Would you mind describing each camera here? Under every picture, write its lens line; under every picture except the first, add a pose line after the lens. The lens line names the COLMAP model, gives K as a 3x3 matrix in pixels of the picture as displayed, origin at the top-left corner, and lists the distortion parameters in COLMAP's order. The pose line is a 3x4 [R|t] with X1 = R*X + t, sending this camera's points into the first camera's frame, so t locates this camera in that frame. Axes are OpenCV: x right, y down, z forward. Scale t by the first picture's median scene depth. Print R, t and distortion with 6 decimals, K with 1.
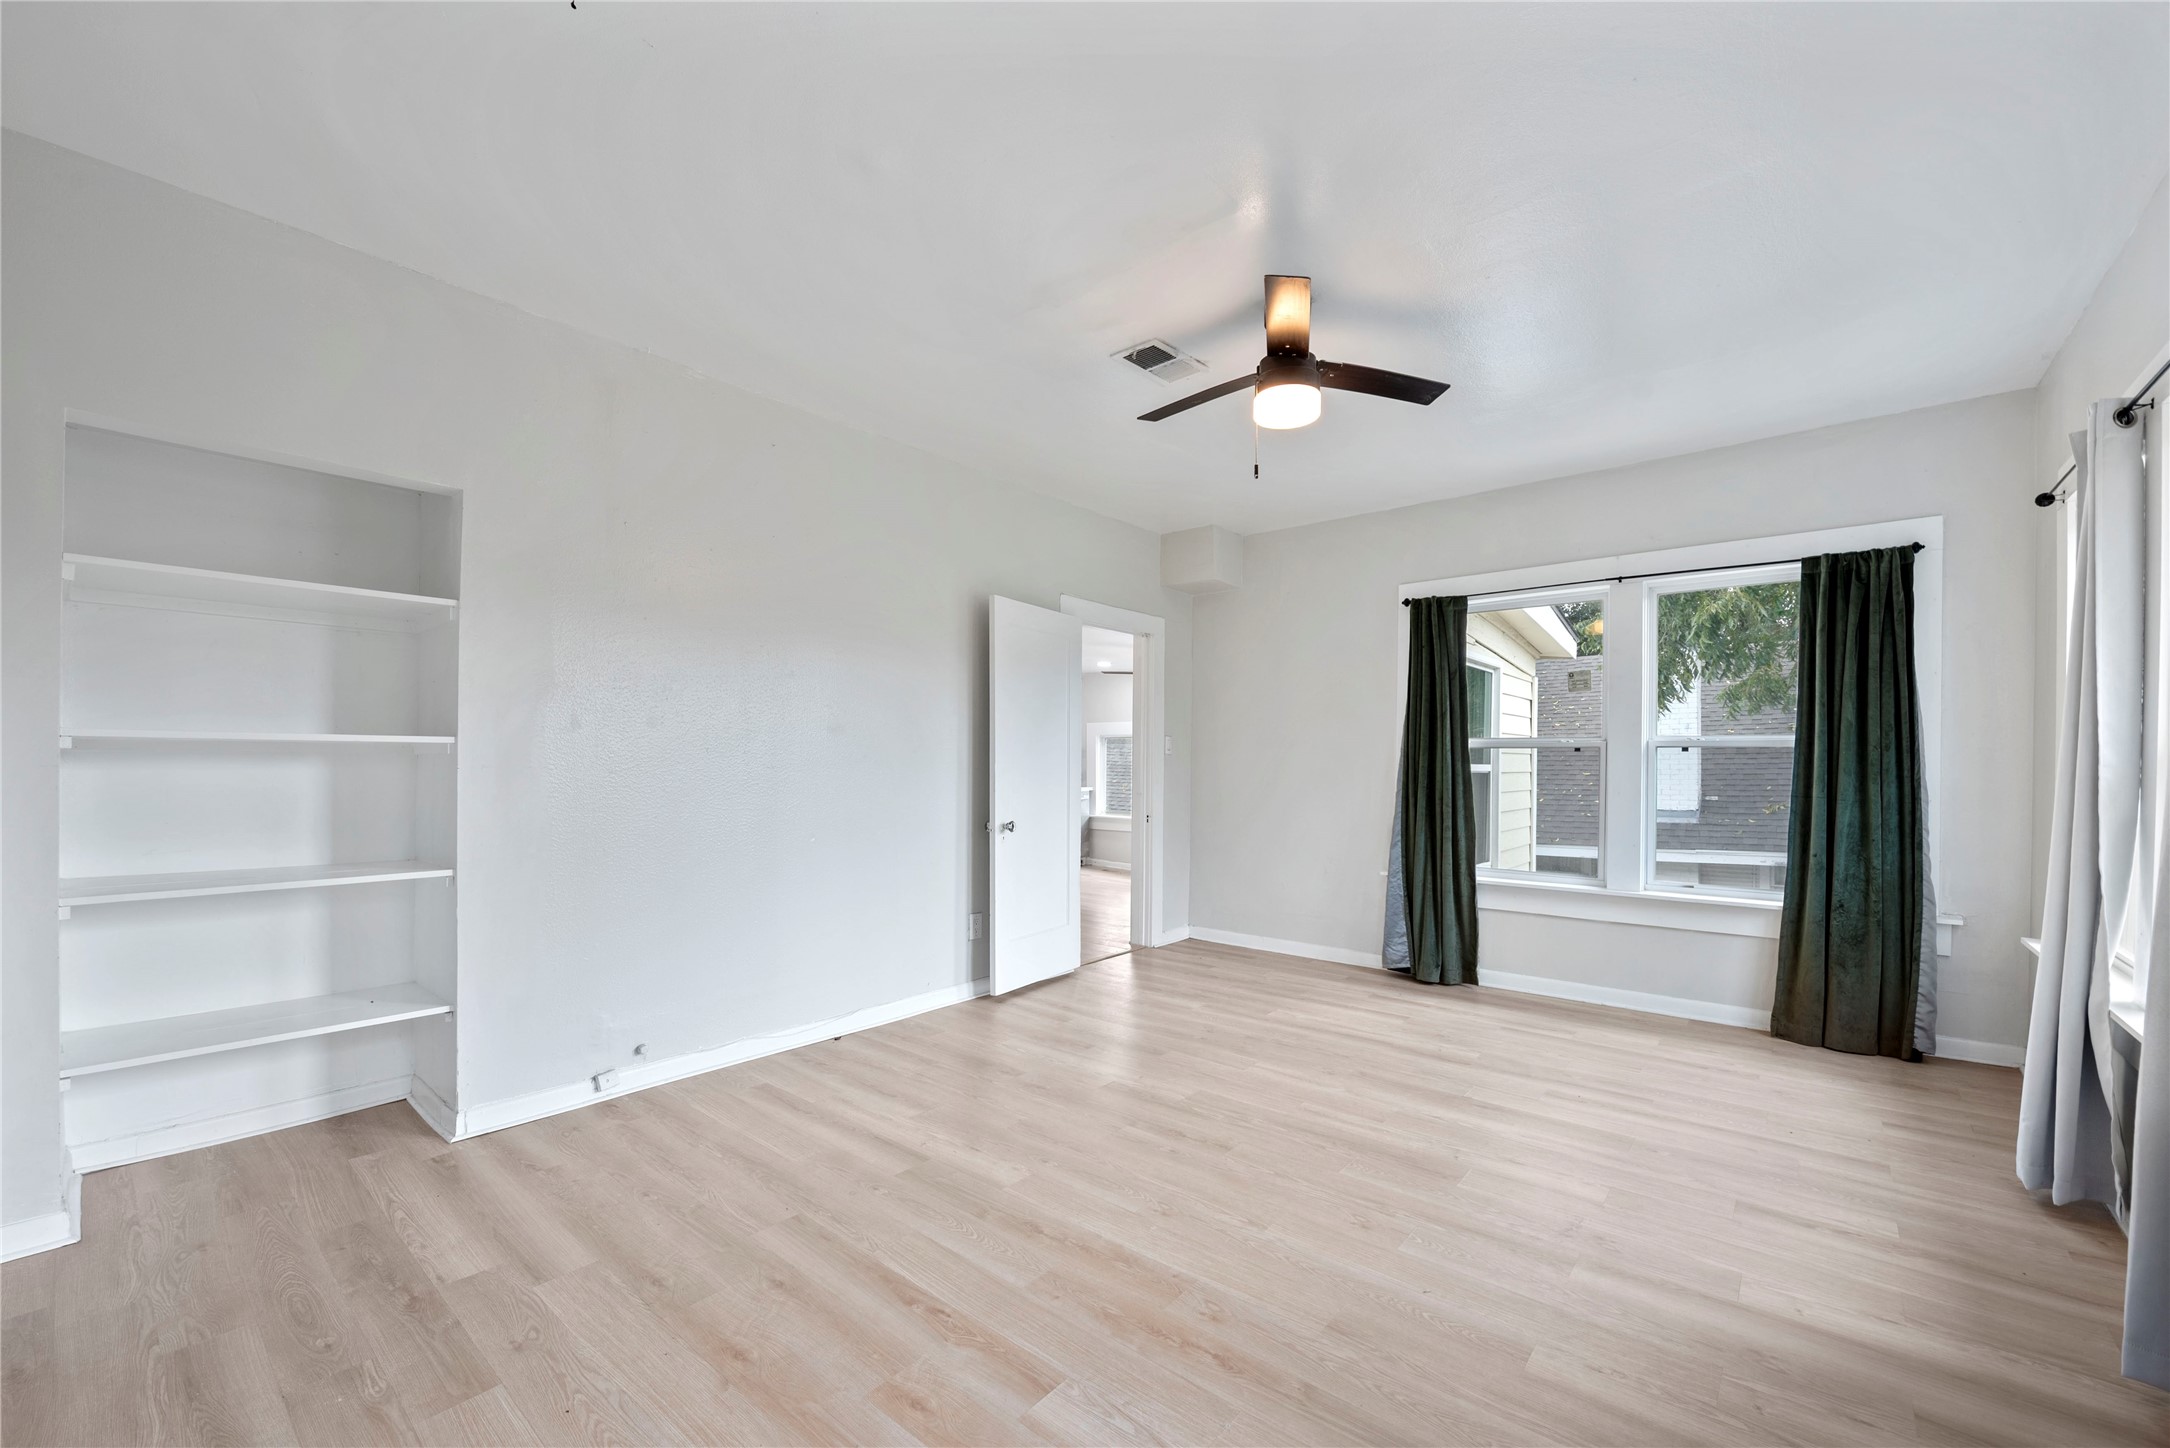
lens RADIAL K [[879.5, 0, 1068.9], [0, 879.5, 778.9], [0, 0, 1]] dist [-0.001717, 0.000049]
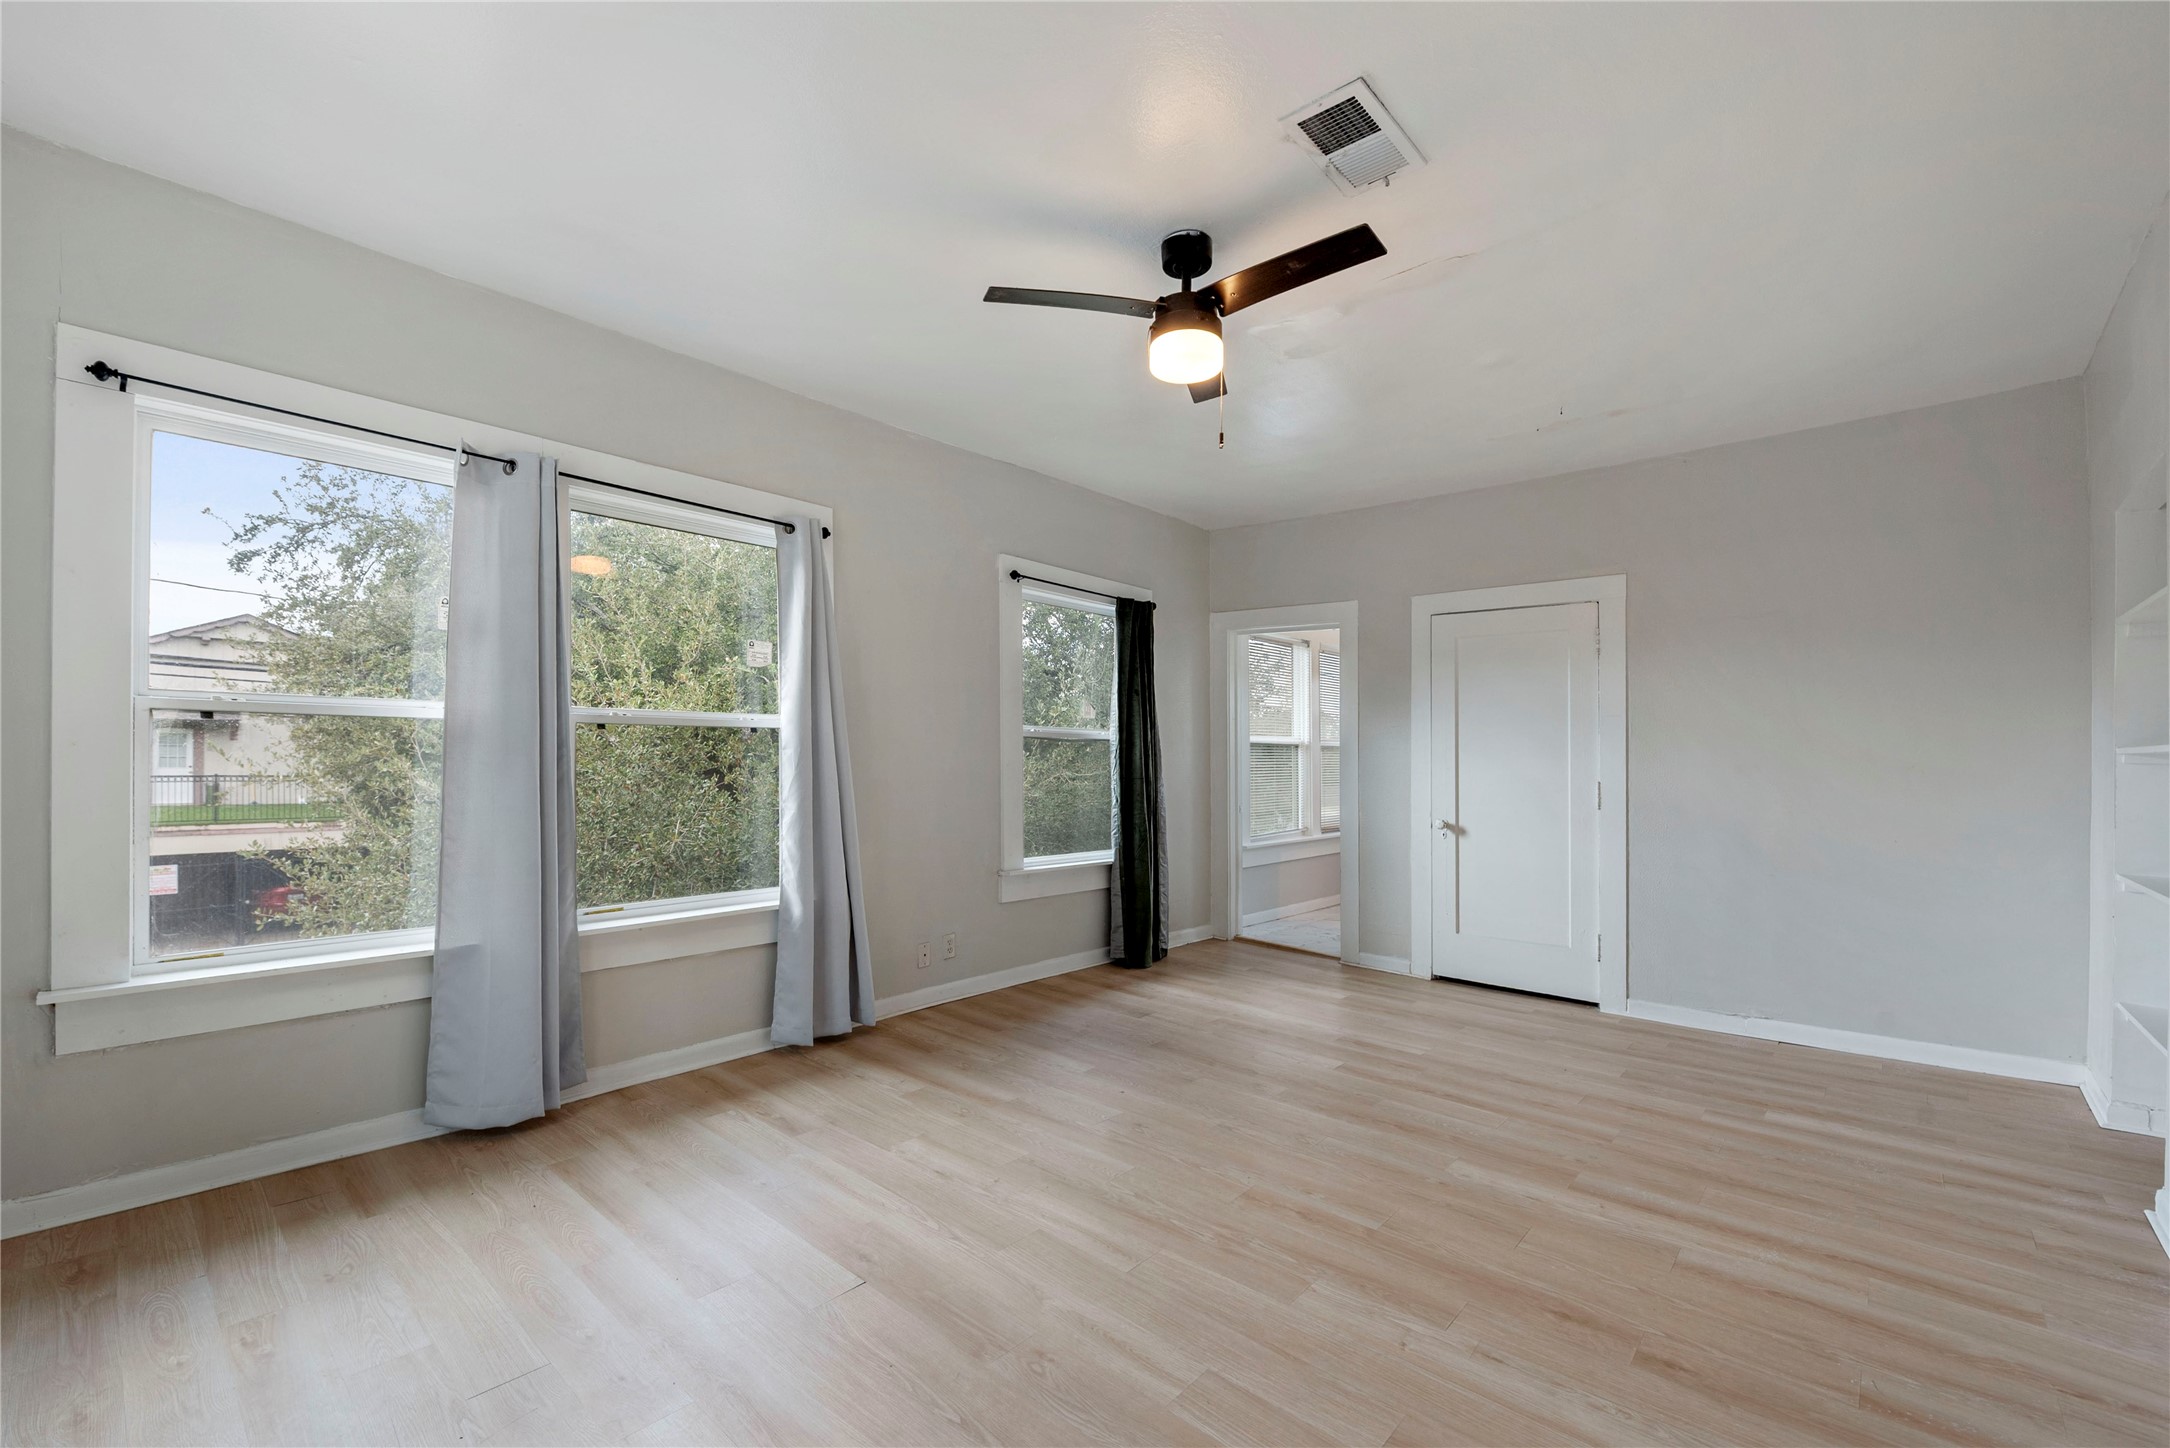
lens RADIAL K [[898.9, 0, 1057.9], [0, 898.9, 755.8], [0, 0, 1]] dist [-0.002949, -0.000945]
pose [[-0.998986, -0.017614, 0.041433, 0.244112], [-0.016767, 0.999645, 0.020715, -0.024607], [-0.041783, 0.019999, -0.998927, 1.364015]]
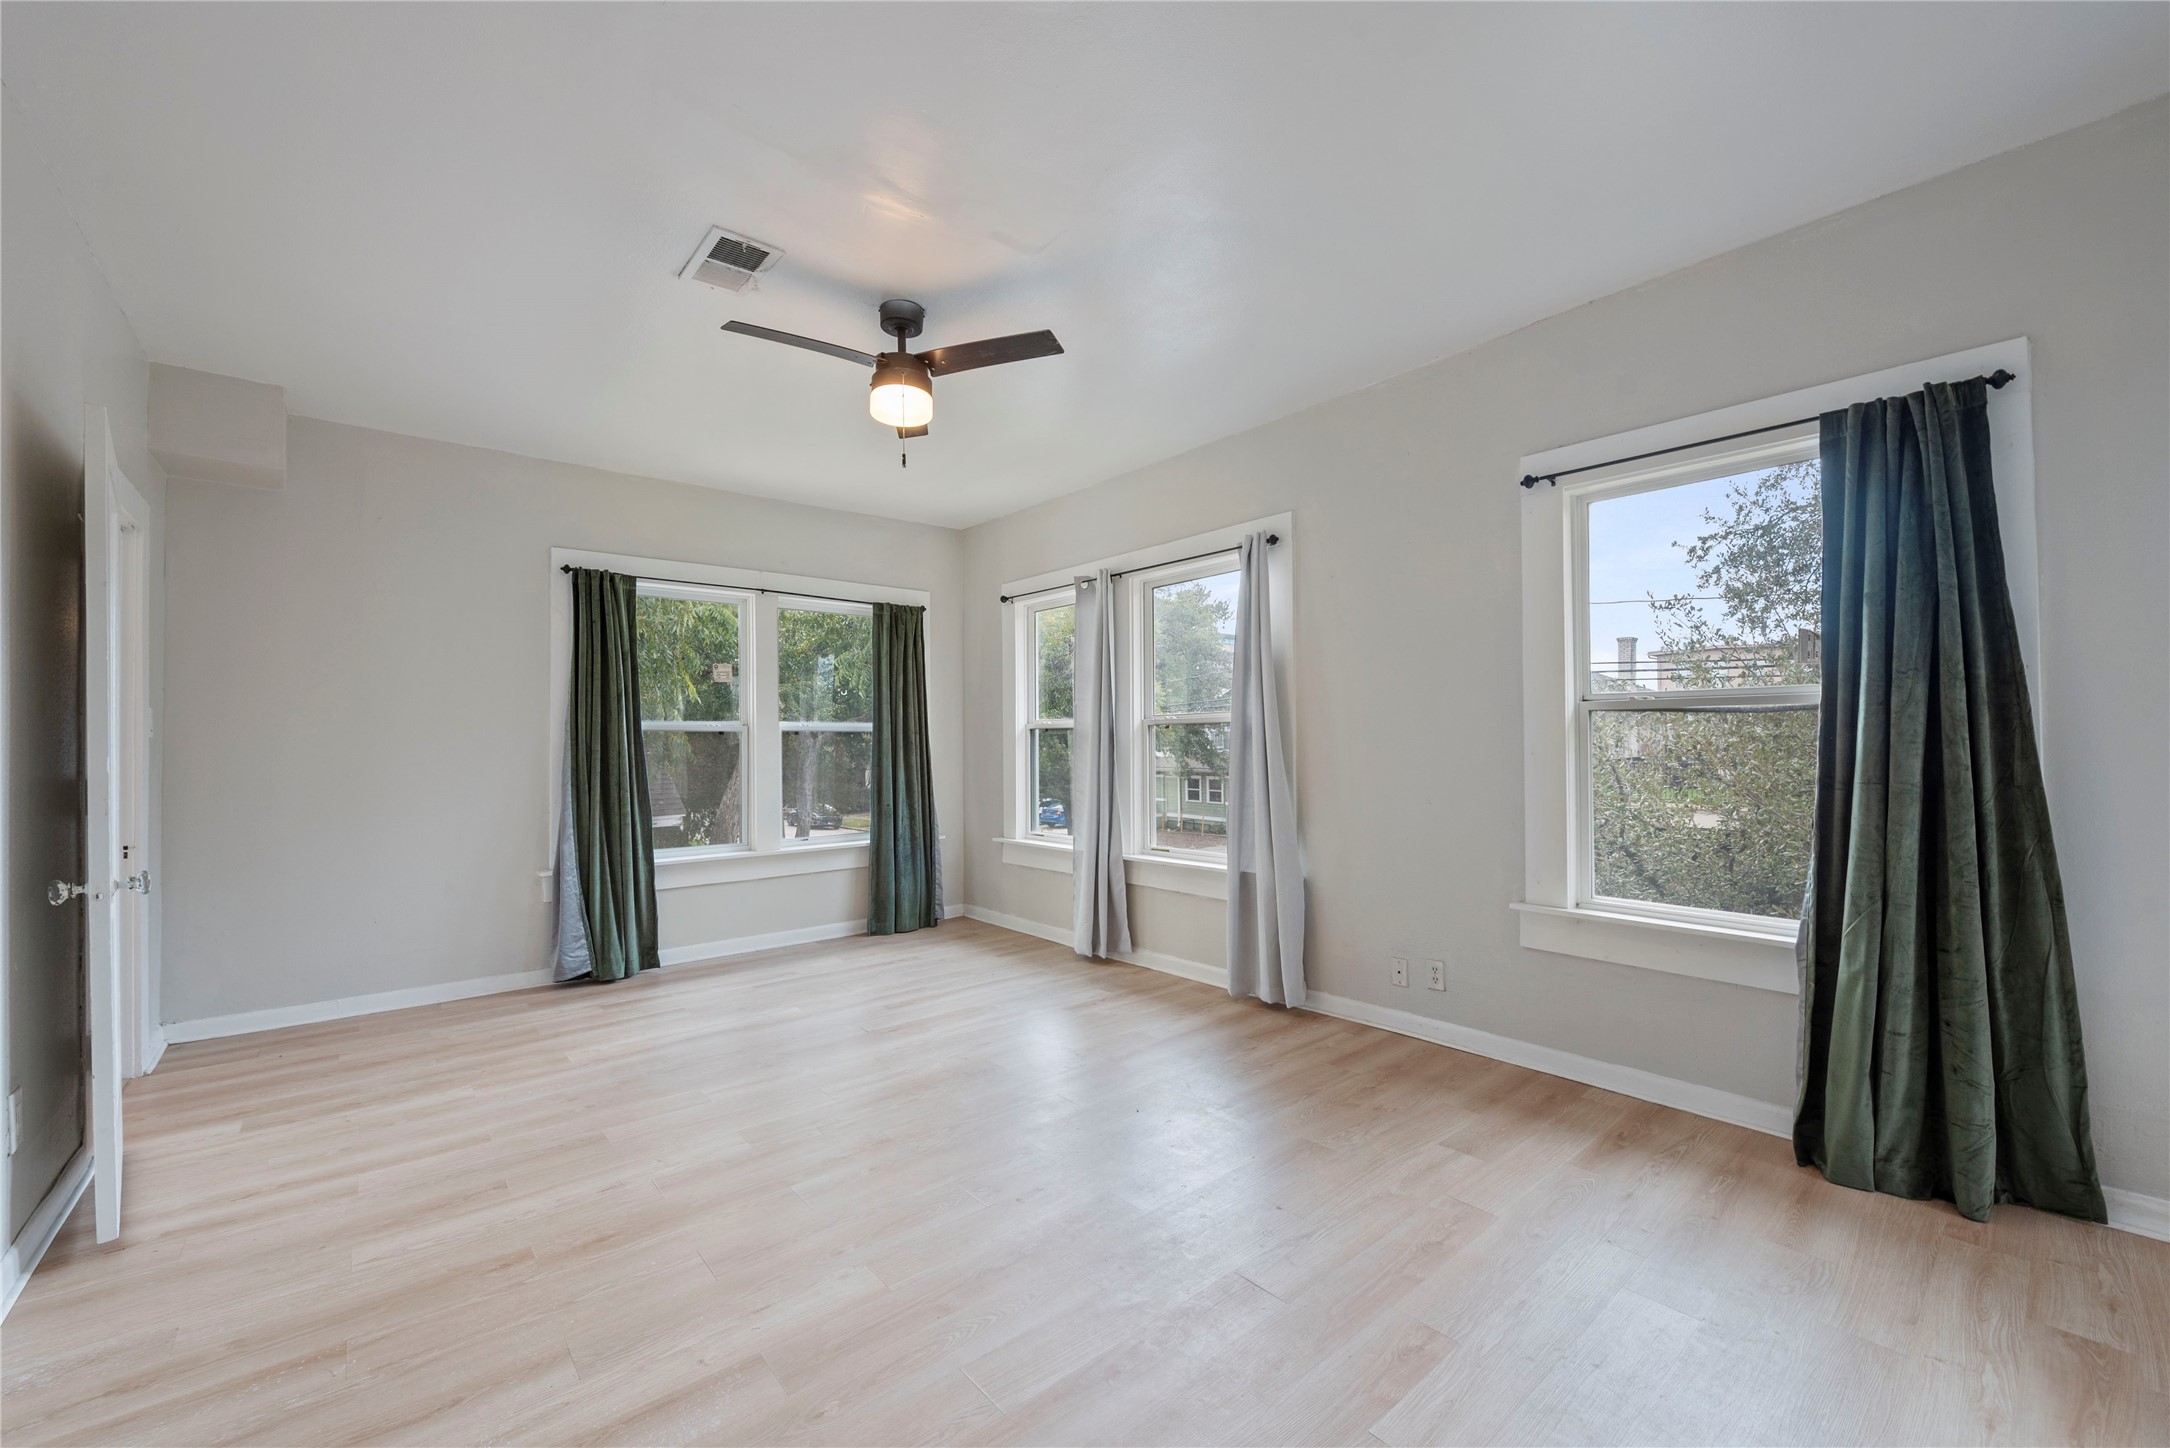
lens RADIAL K [[854.7, 0, 1078.6], [0, 854.7, 741.4], [0, 0, 1]] dist [-0.007817, -0.000121]
pose [[0.153789, -0.006612, 0.988082, -0.518077], [0.028910, 0.999580, 0.002190, -0.014110], [-0.987681, 0.028229, 0.153915, 0.454713]]
